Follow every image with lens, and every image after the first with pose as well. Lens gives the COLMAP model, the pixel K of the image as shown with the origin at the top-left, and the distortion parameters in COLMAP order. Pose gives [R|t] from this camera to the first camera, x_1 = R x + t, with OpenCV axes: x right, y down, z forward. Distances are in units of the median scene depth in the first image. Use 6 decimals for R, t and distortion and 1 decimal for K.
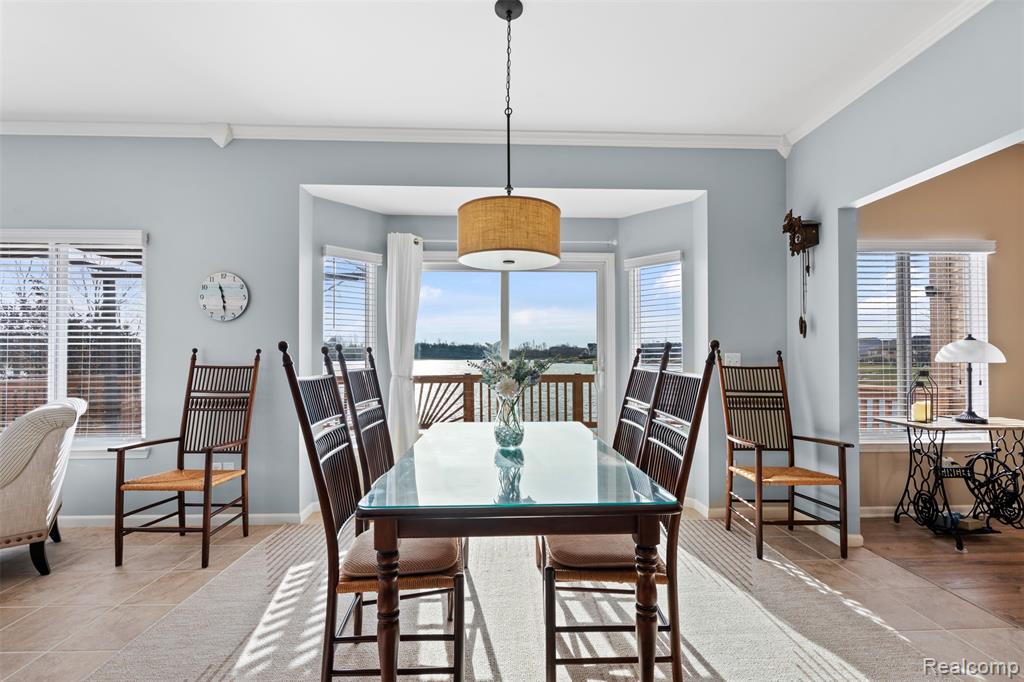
lens RADIAL K [[455.5, 0, 510.7], [0, 455.5, 342.4], [0, 0, 1]] dist [-0.002667, 0.000626]
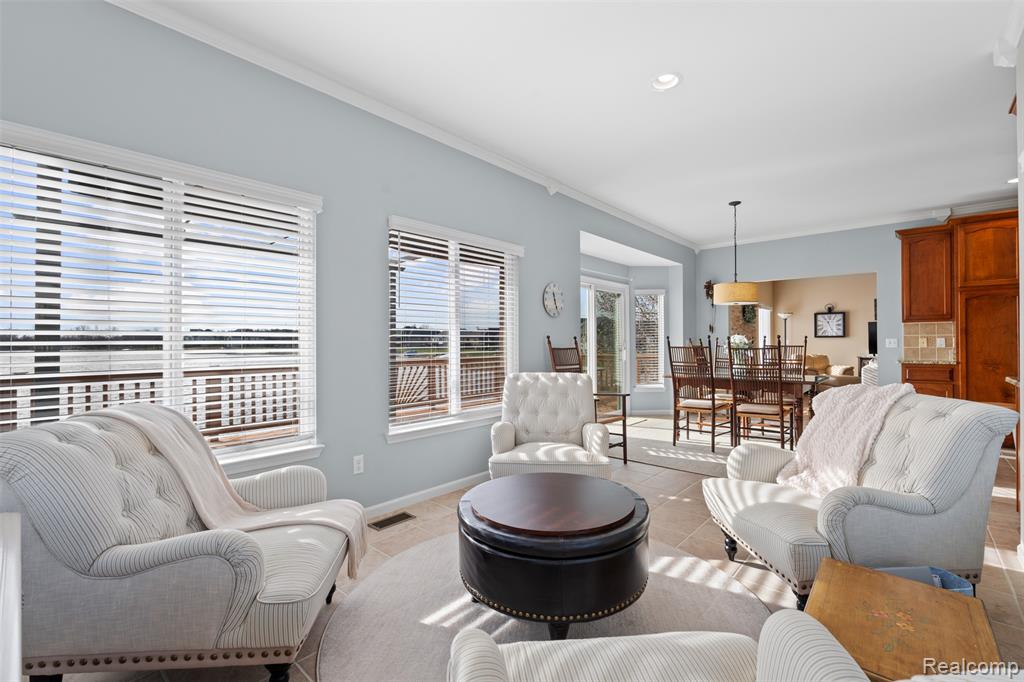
lens RADIAL K [[455.5, 0, 514.0], [0, 455.5, 341.6], [0, 0, 1]] dist [-0.002667, 0.000626]
pose [[0.675986, -0.005871, 0.736891, -0.814980], [-0.012739, 0.999726, 0.019651, 0.002115], [-0.736804, -0.022671, 0.675726, 0.052665]]
